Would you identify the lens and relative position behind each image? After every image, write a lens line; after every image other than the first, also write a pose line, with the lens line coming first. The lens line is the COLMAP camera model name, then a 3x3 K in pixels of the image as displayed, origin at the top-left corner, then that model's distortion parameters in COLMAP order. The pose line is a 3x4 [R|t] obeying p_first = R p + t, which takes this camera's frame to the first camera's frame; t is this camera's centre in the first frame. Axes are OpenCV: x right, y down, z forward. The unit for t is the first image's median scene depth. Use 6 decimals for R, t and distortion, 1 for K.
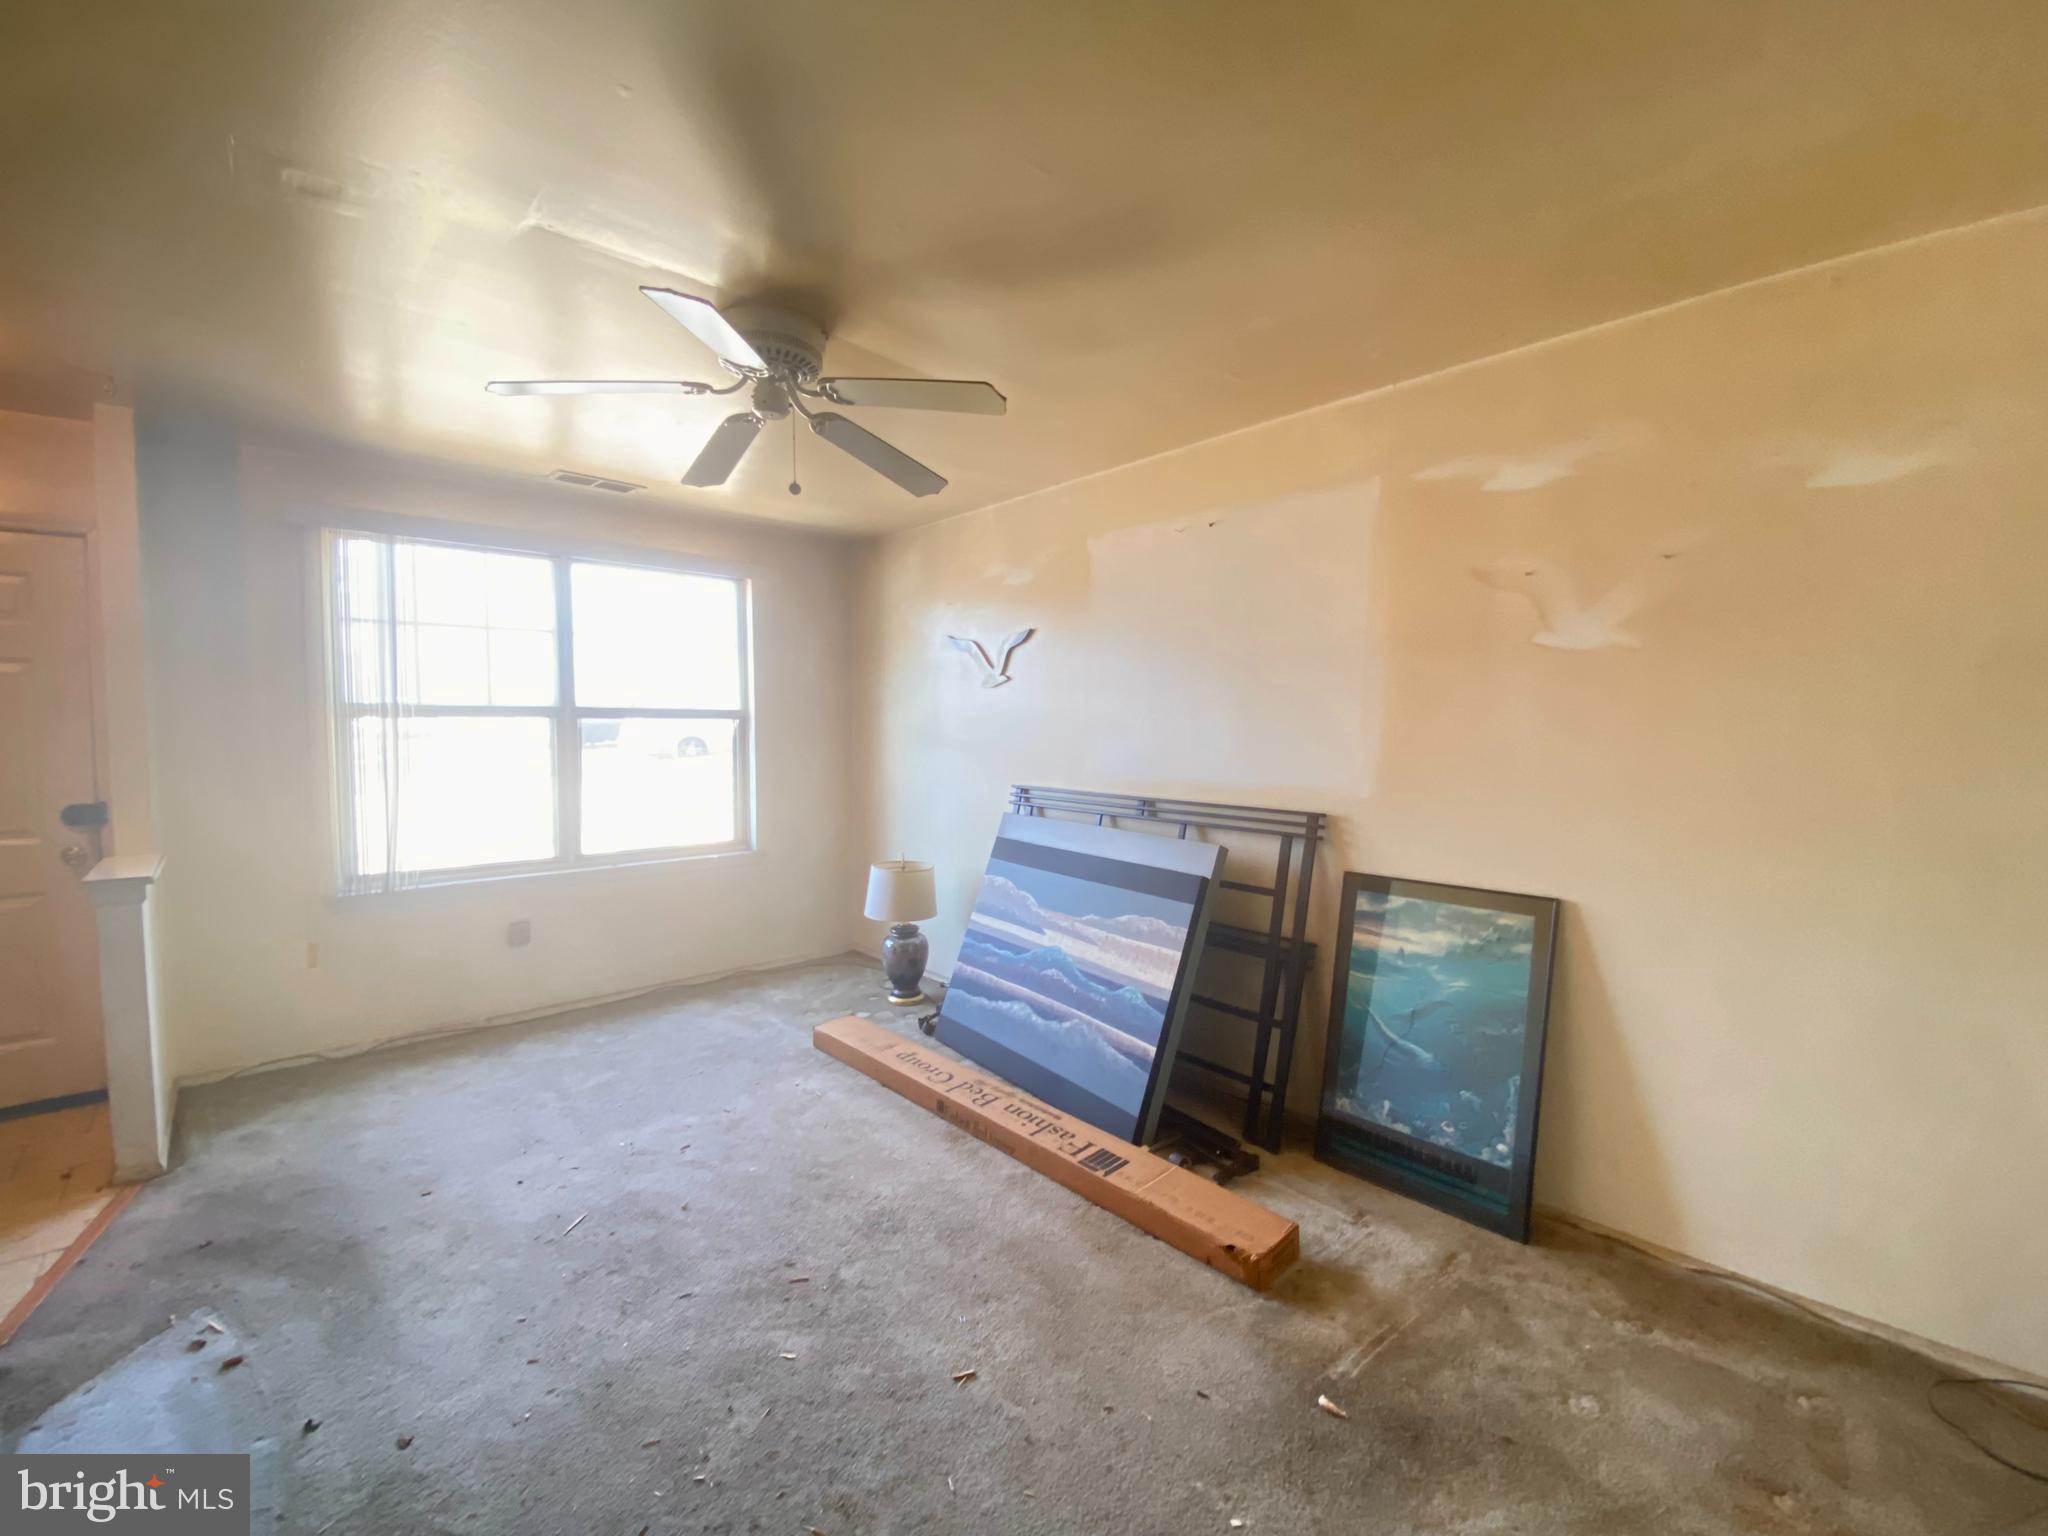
lens RADIAL K [[853.3, 0, 1029.4], [0, 853.3, 776.6], [0, 0, 1]] dist [0.017891, -0.020614]
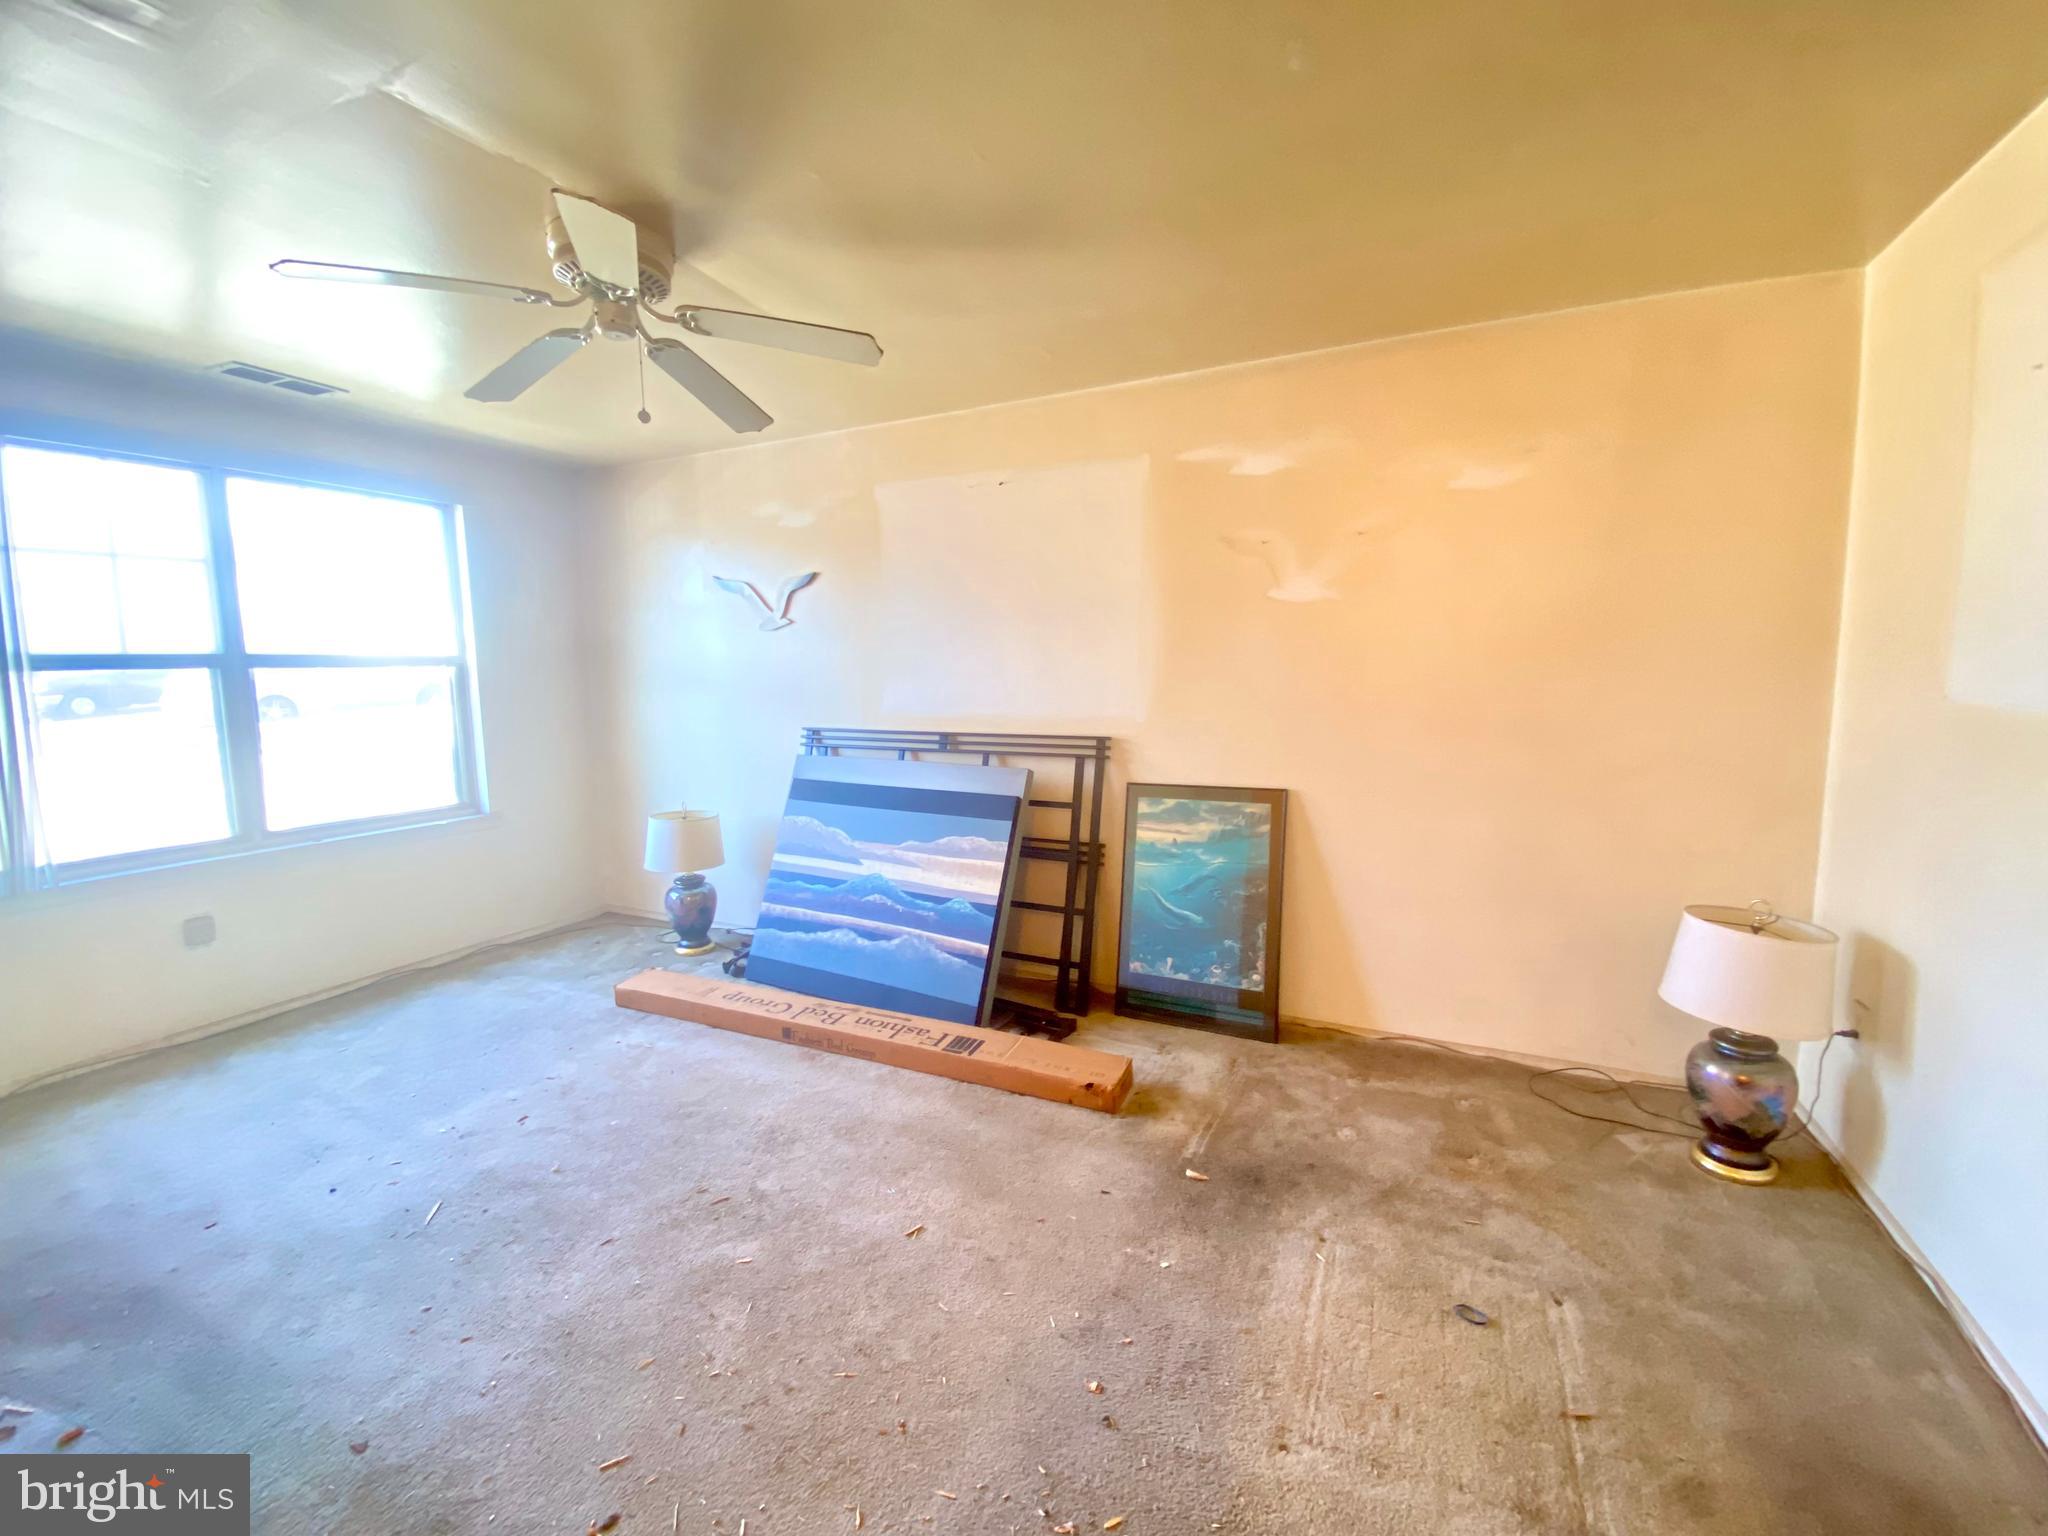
lens RADIAL K [[820.8, 0, 1030.0], [0, 820.8, 775.6], [0, 0, 1]] dist [0.020298, -0.021009]
pose [[0.925437, -0.061473, 0.373883, -0.195131], [0.038547, 0.996906, 0.068498, 0.014488], [-0.376937, -0.048978, 0.924943, -0.030915]]
